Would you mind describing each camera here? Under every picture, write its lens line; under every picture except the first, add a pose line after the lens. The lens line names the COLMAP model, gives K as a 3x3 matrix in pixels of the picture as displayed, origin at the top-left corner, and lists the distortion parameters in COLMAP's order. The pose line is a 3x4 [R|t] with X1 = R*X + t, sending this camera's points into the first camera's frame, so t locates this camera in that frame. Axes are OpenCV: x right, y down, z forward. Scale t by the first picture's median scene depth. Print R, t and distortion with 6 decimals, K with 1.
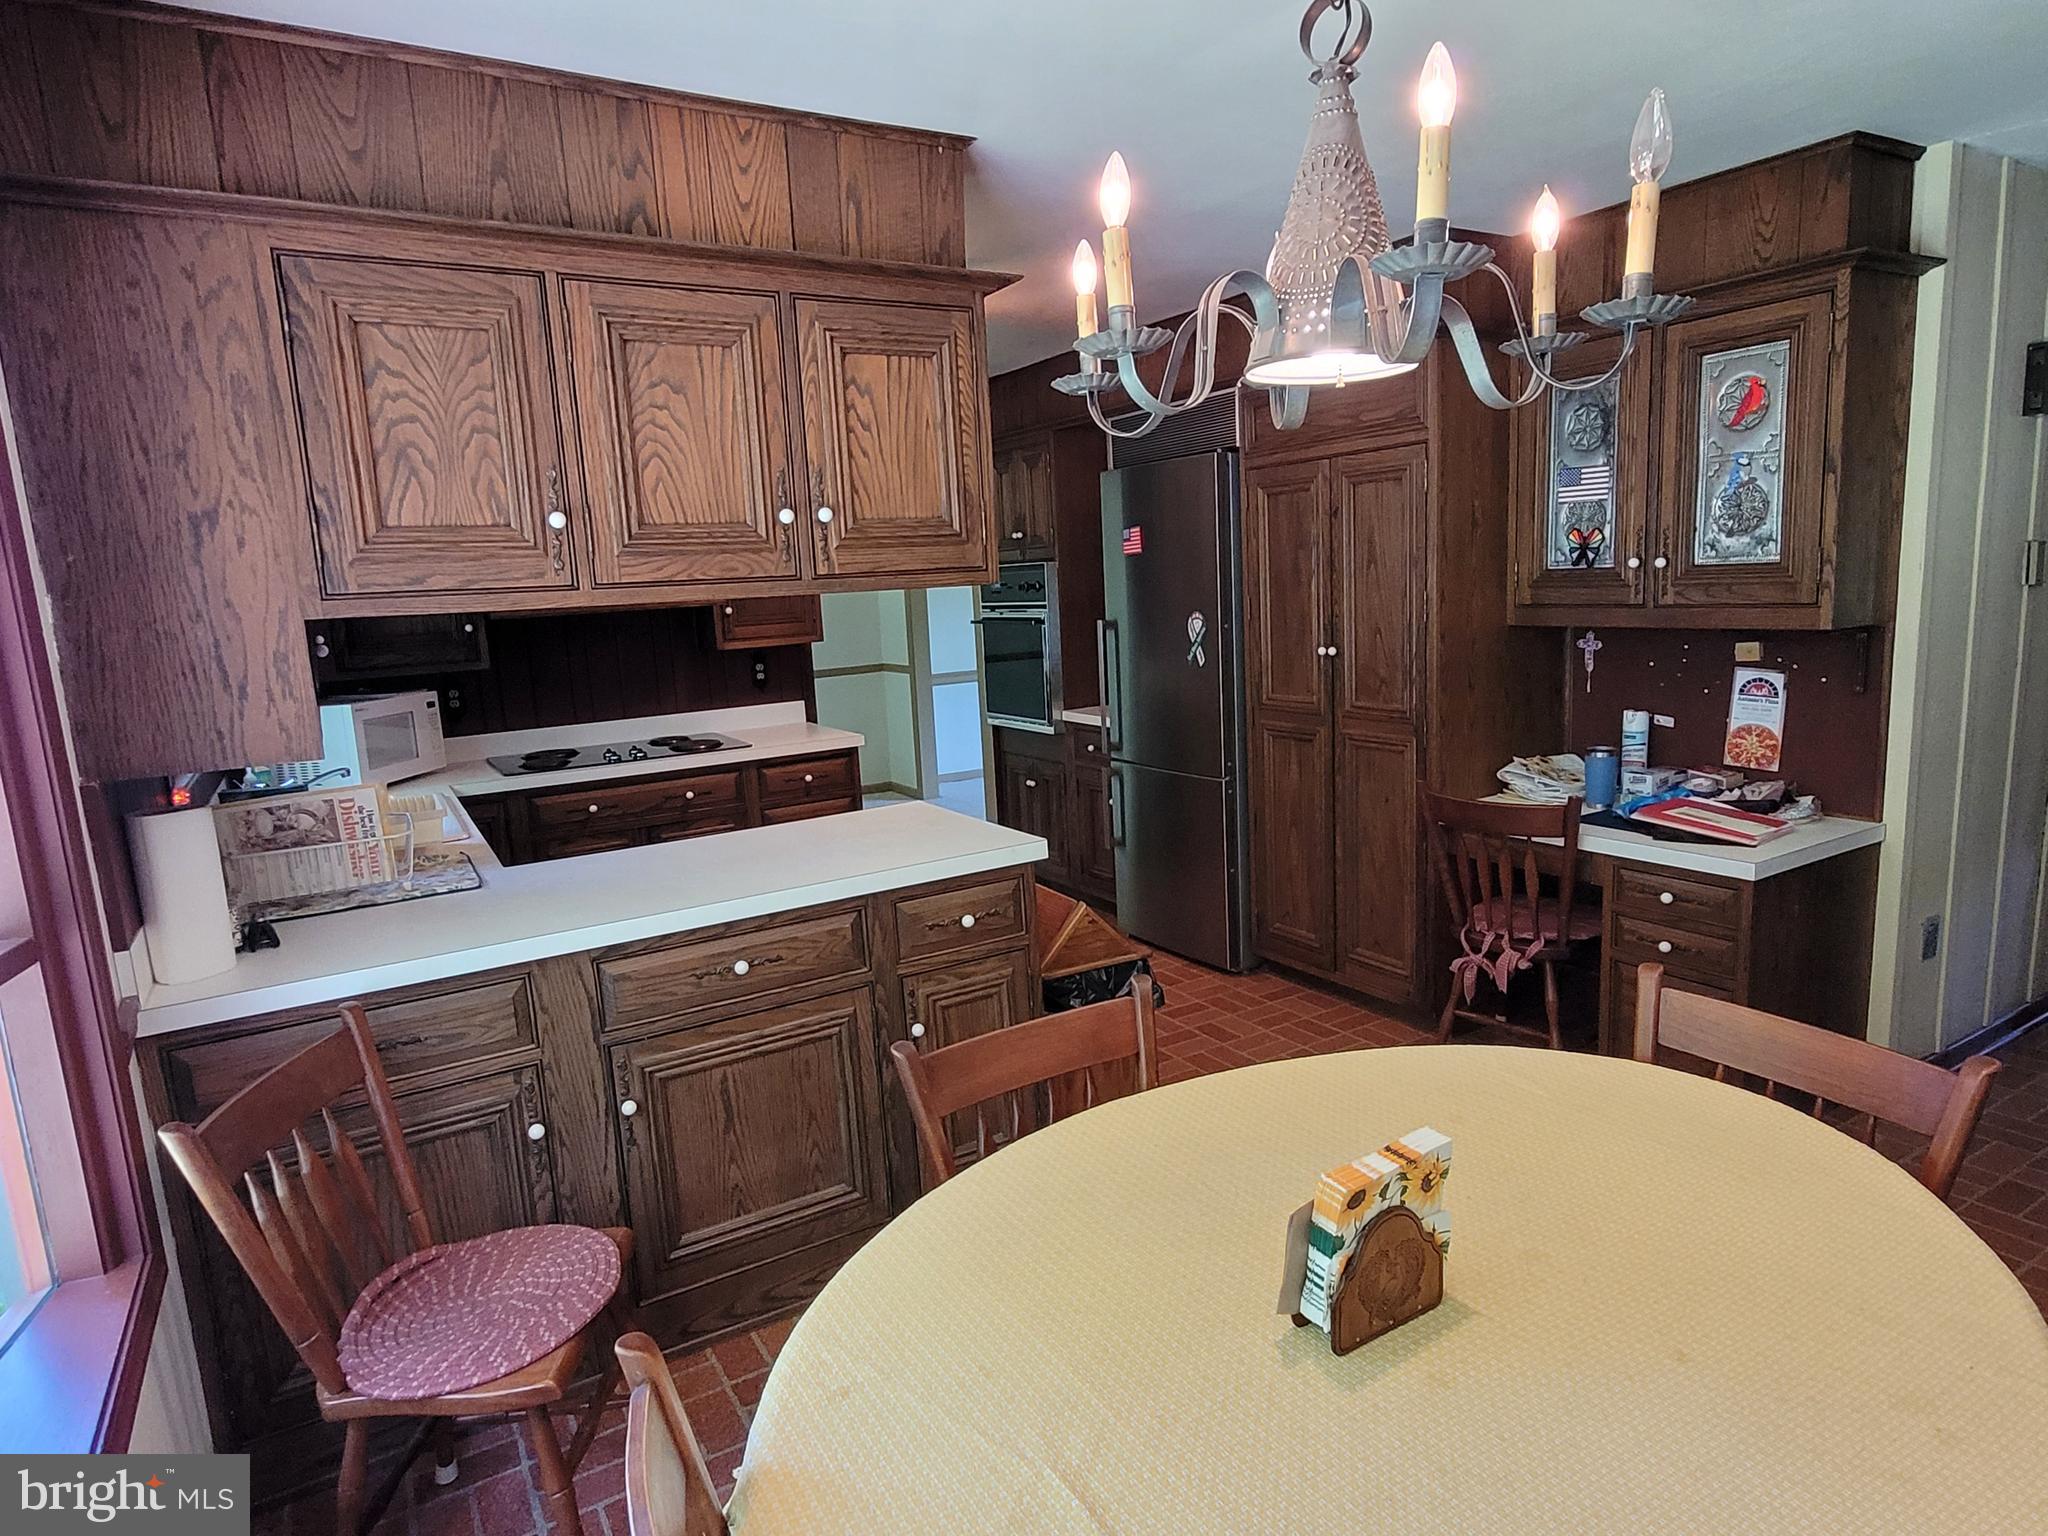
lens RADIAL K [[1179.9, 0, 1024.0], [0, 1179.9, 768.0], [0, 0, 1]] dist [0.012168, -0.000952]
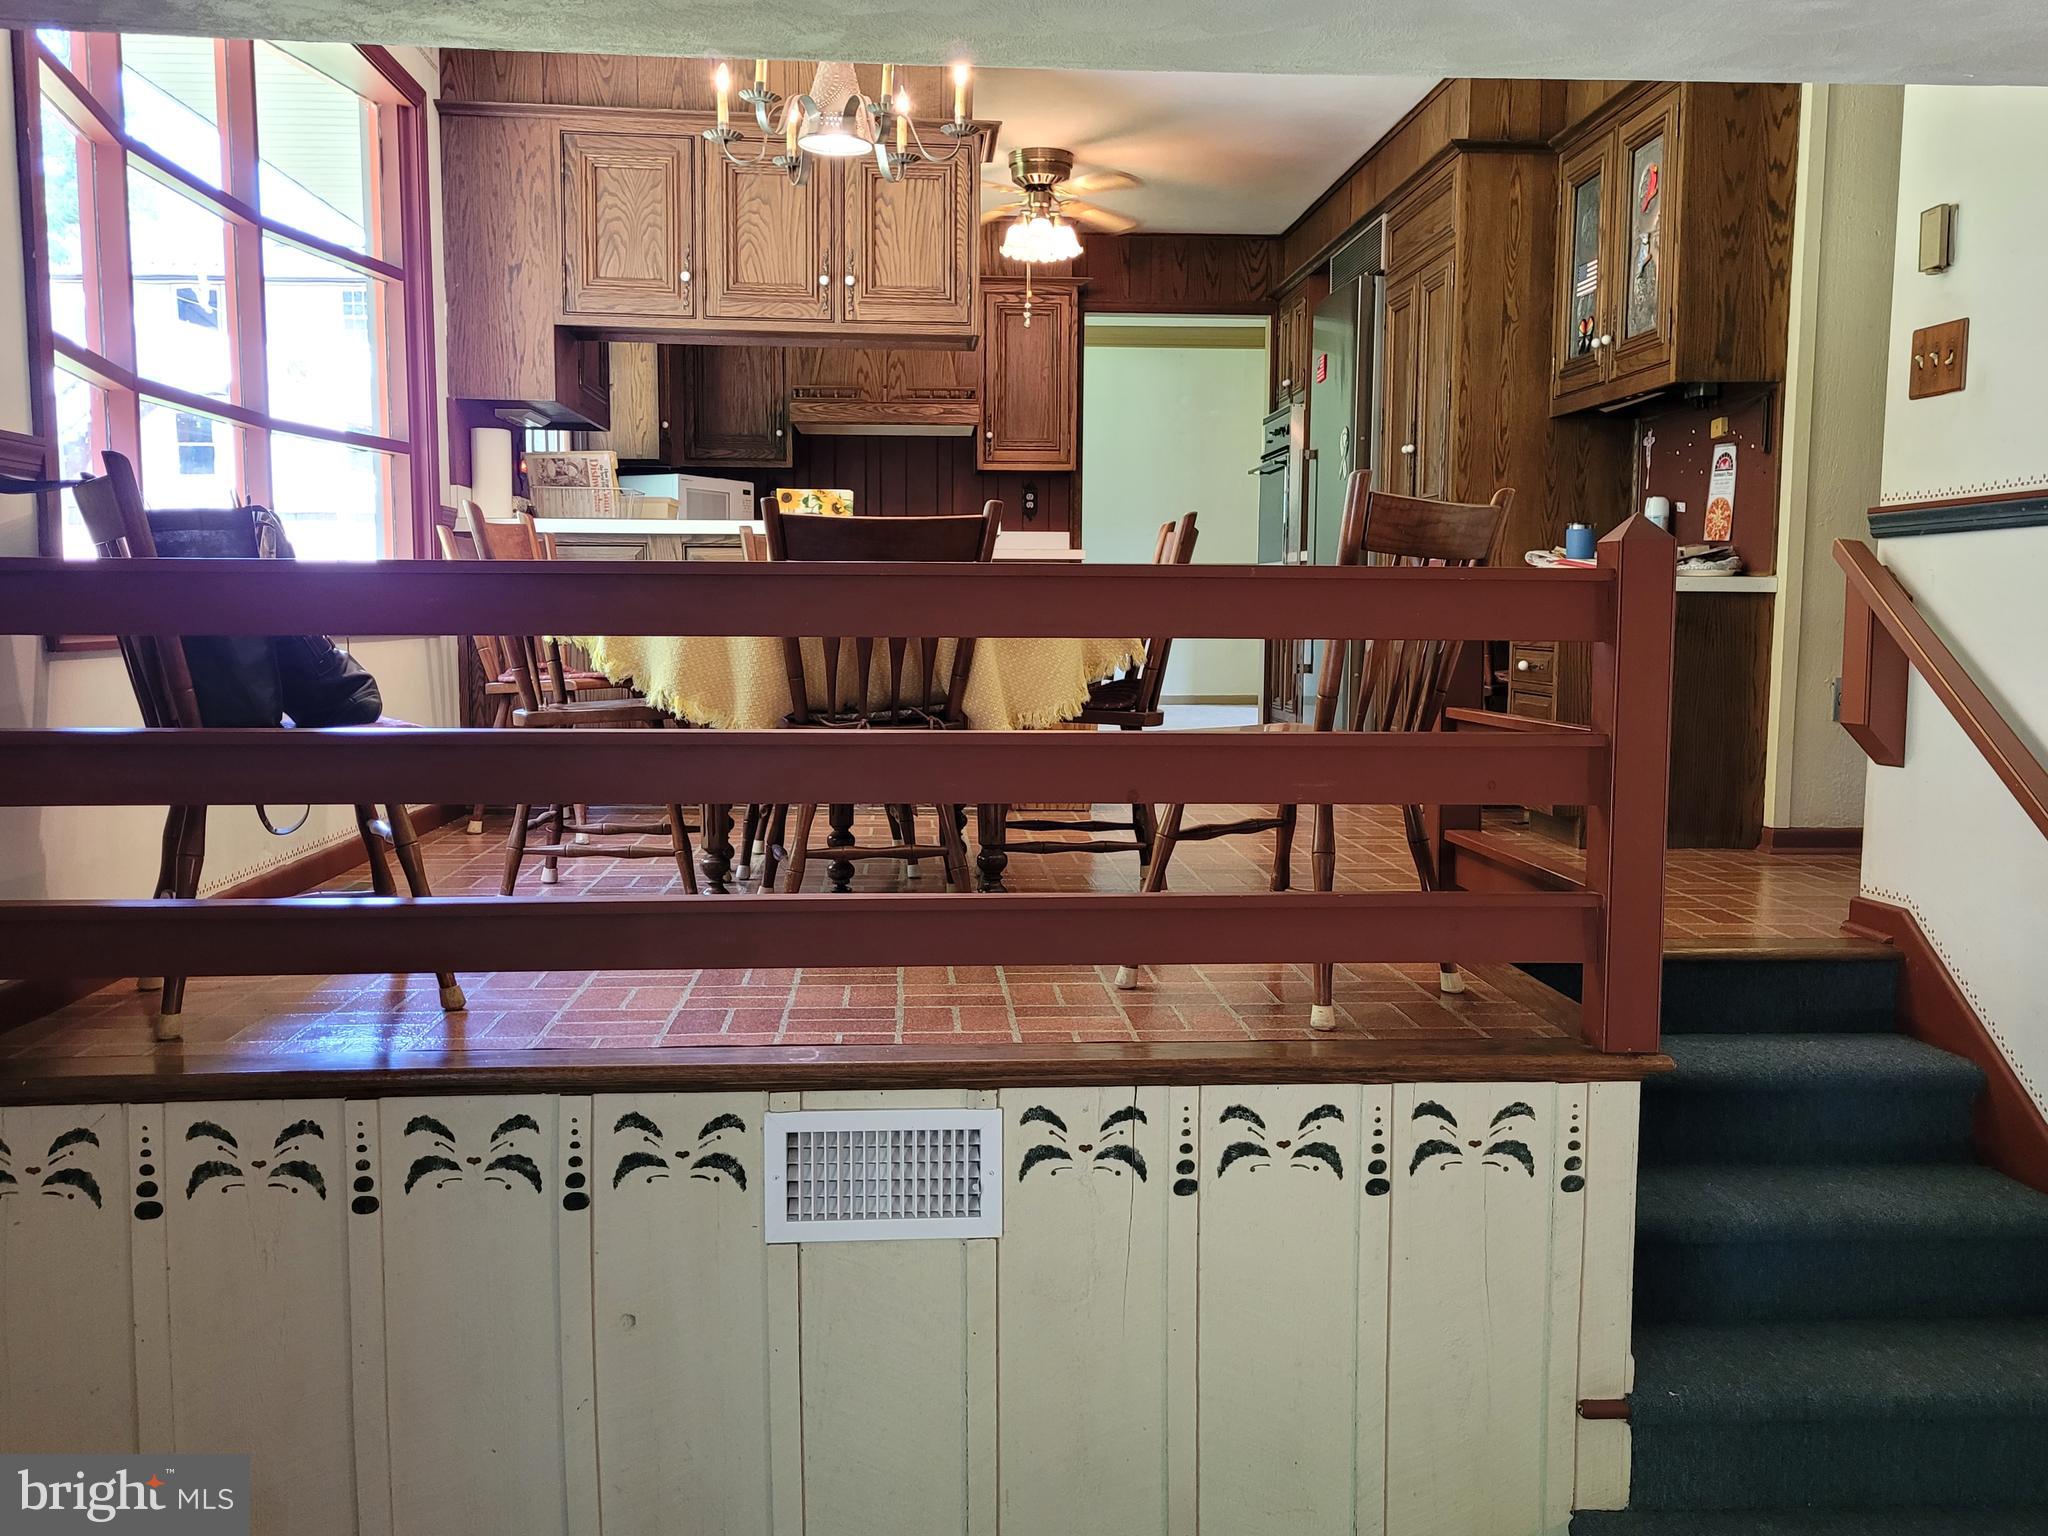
lens RADIAL K [[1680.2, 0, 1032.2], [0, 1680.2, 742.9], [0, 0, 1]] dist [0.061708, -0.038328]
pose [[0.891814, 0.095561, -0.442195, 1.179957], [-0.125459, 0.991340, -0.038790, 0.484435], [0.434659, 0.090071, 0.896080, -0.910002]]
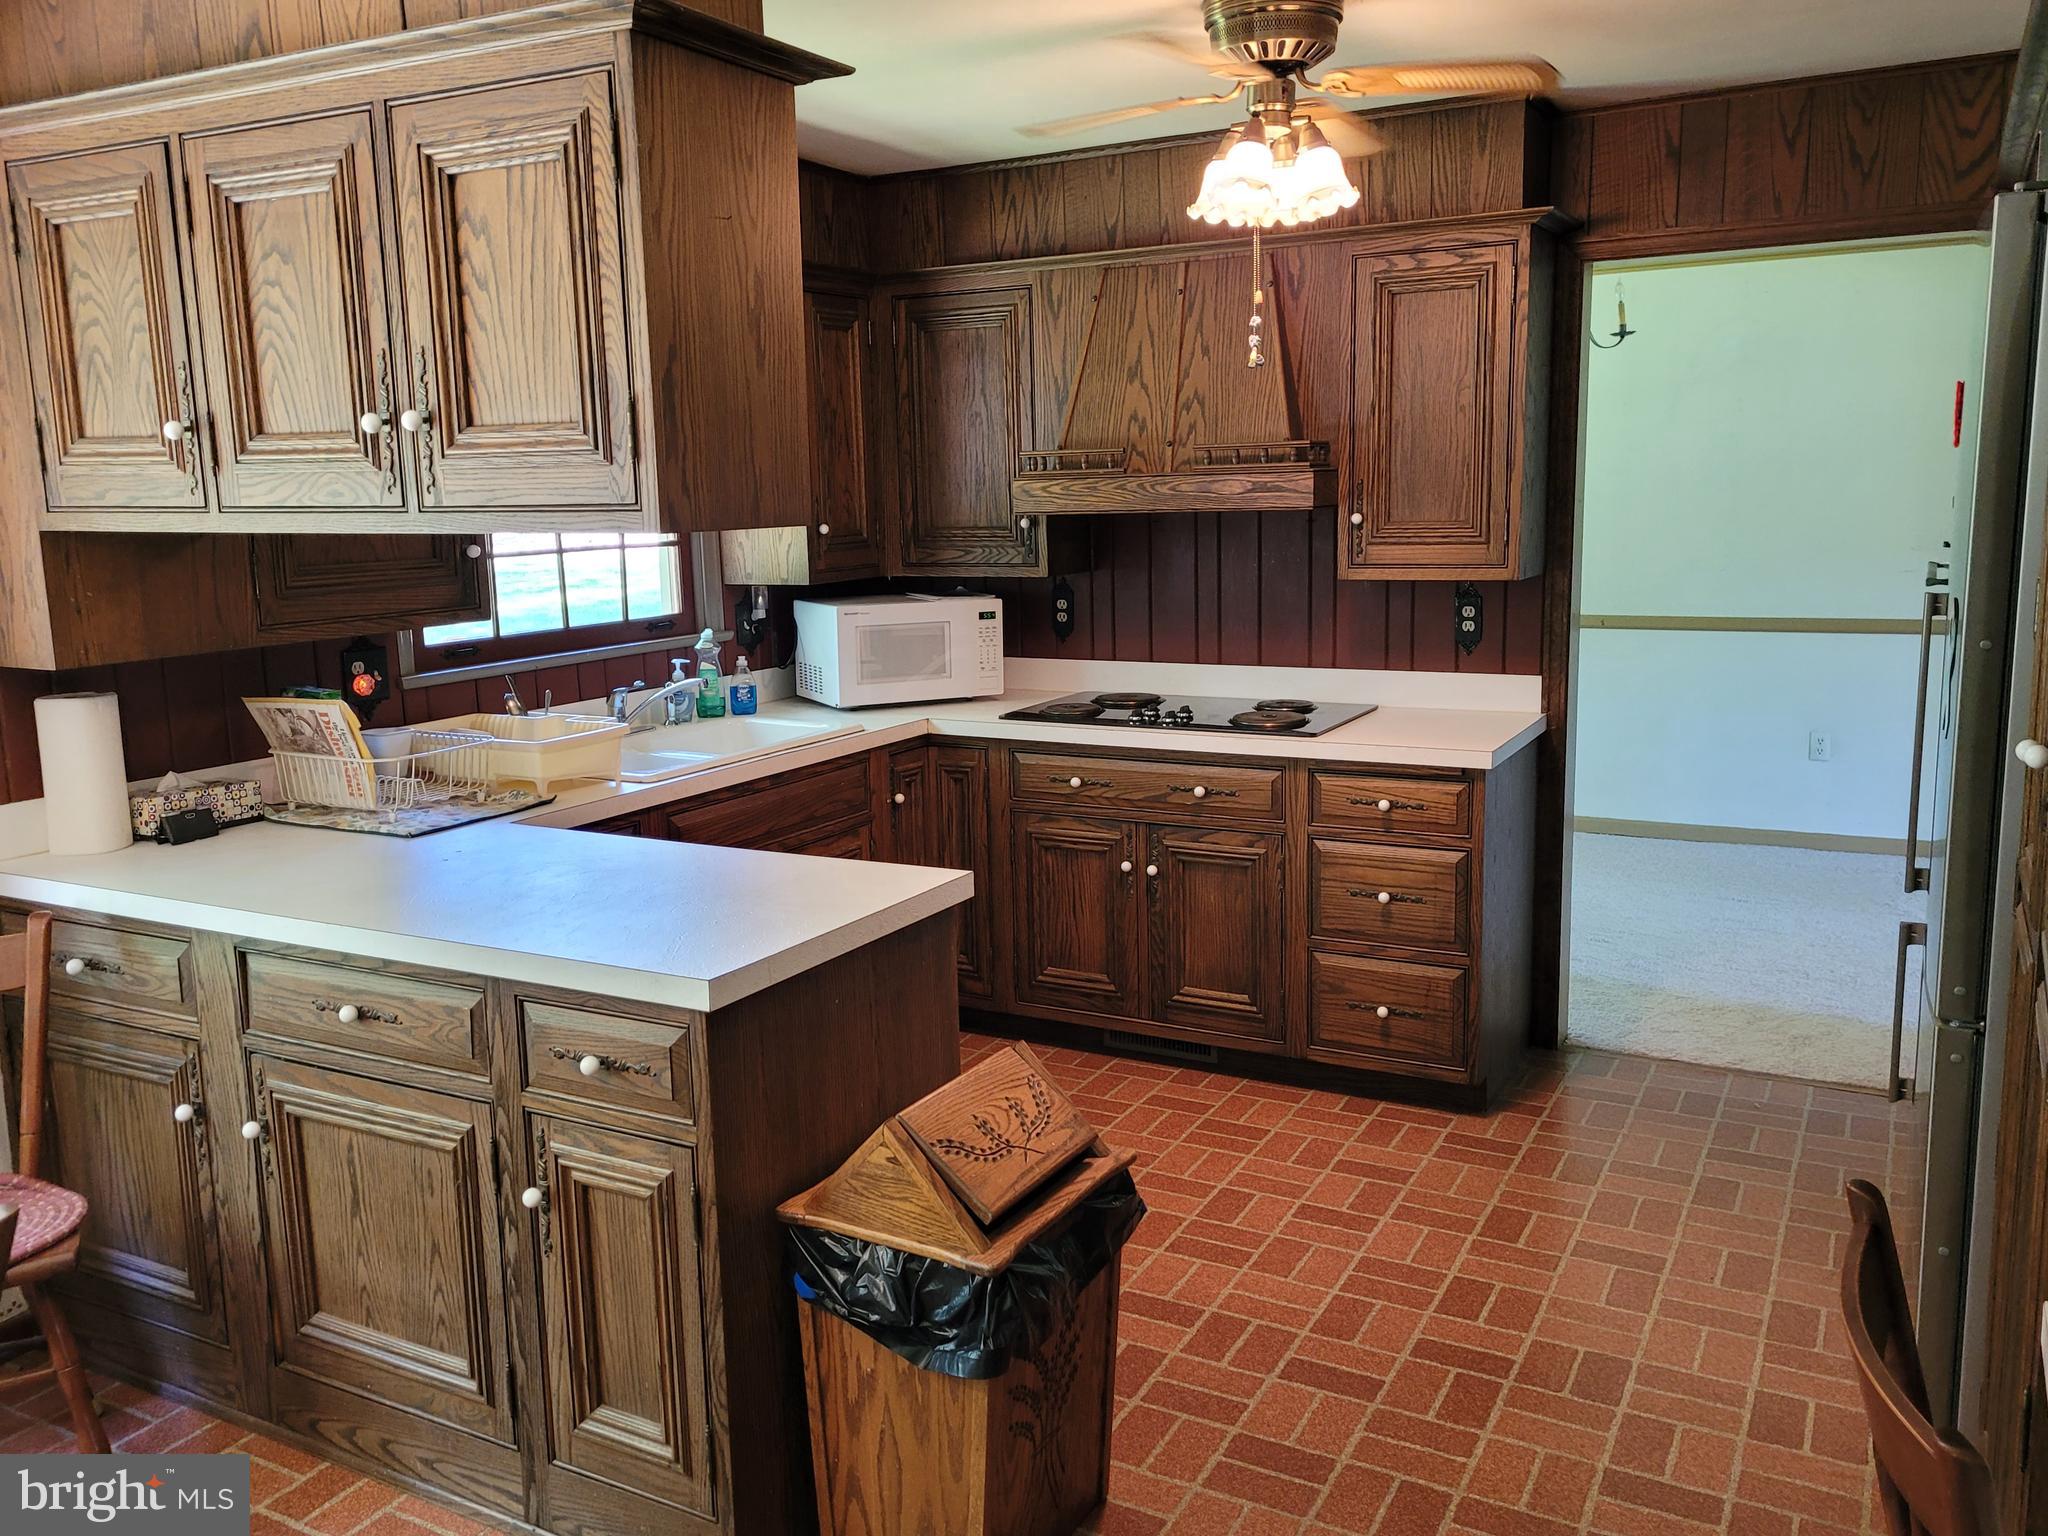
lens RADIAL K [[1653.0, 0, 1018.4], [0, 1653.0, 744.9], [0, 0, 1]] dist [0.044759, -0.018754]
pose [[0.508965, 0.178674, -0.842040, 0.934506], [-0.143589, 0.982137, 0.121611, -0.212866], [0.848727, 0.059012, 0.525529, 0.864067]]
